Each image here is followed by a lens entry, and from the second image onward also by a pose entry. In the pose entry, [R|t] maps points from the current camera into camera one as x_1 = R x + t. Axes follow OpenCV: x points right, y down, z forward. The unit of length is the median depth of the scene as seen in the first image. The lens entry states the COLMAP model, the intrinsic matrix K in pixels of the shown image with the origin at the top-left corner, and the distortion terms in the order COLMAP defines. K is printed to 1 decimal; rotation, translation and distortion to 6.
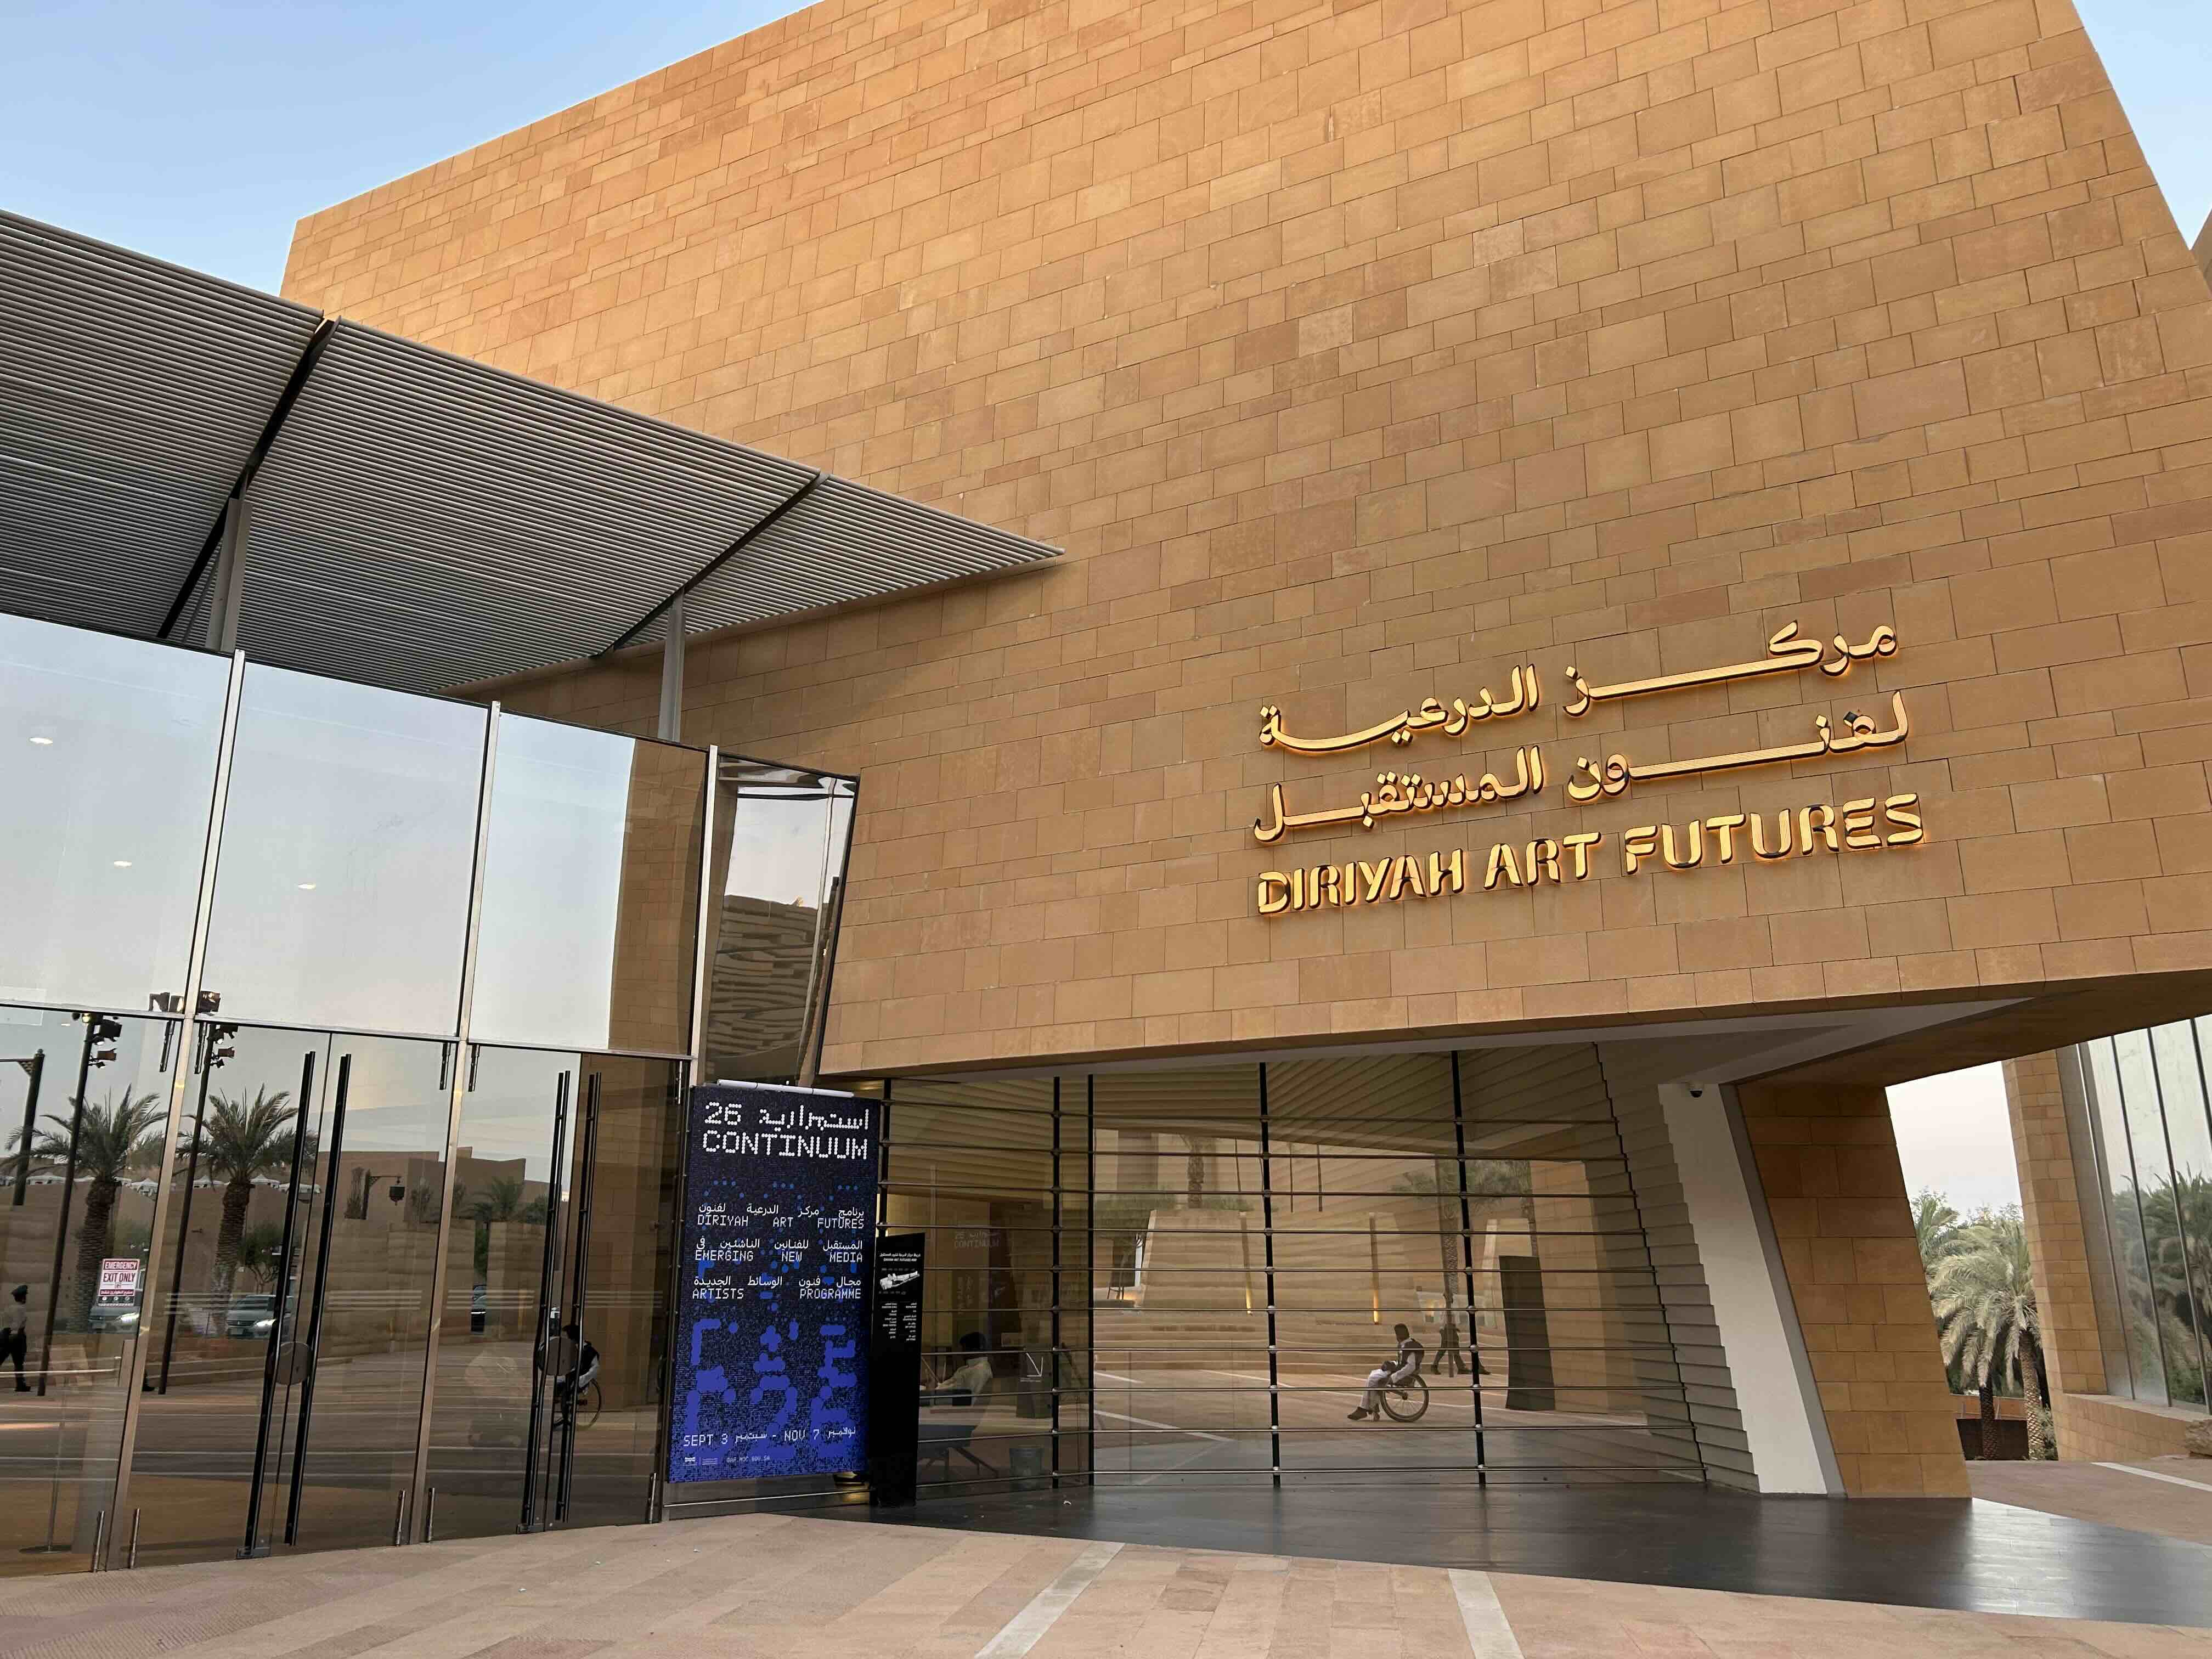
lens RADIAL K [[1700.3, 0, 1106.0], [0, 1700.3, 829.5], [0, 0, 1]] dist [0.123602, -0.331343]
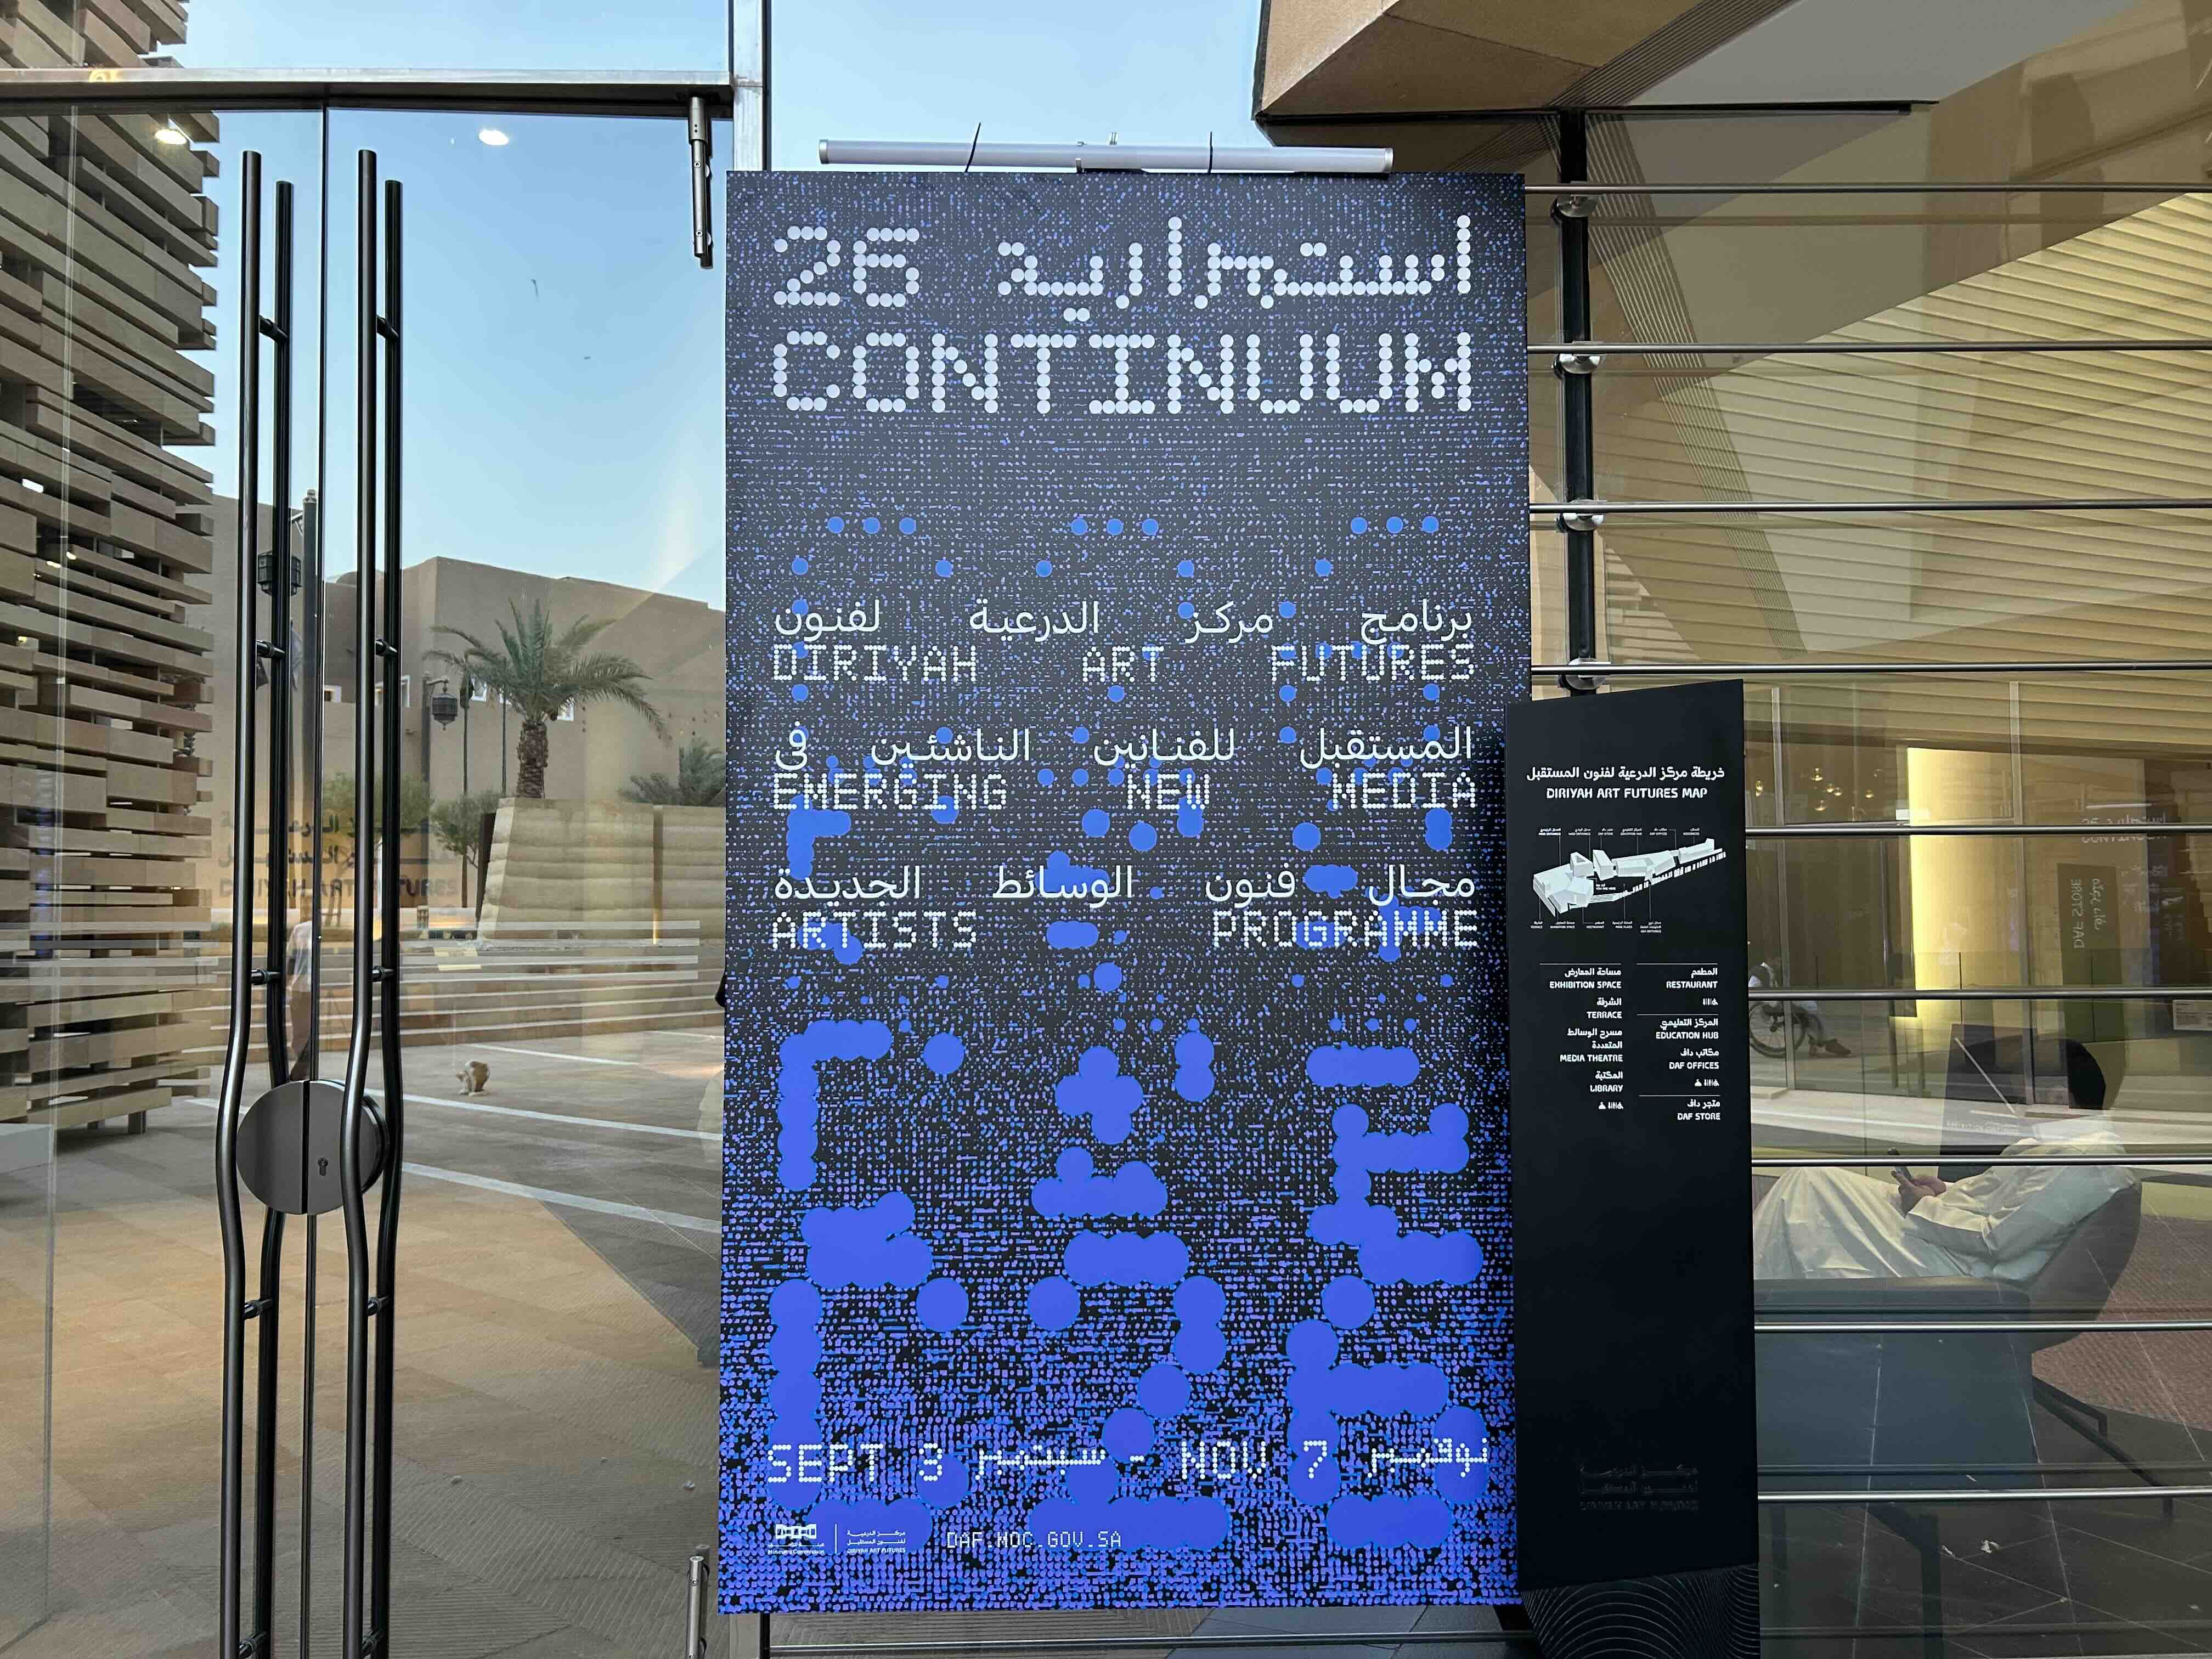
lens RADIAL K [[1700.3, 0, 1106.0], [0, 1700.3, 829.5], [0, 0, 1]] dist [0.123602, -0.331343]
pose [[0.813285, -0.031773, -0.580998, -0.041742], [0.157870, 0.973103, 0.167772, 0.208600], [0.560040, -0.228168, 0.796426, 0.783677]]
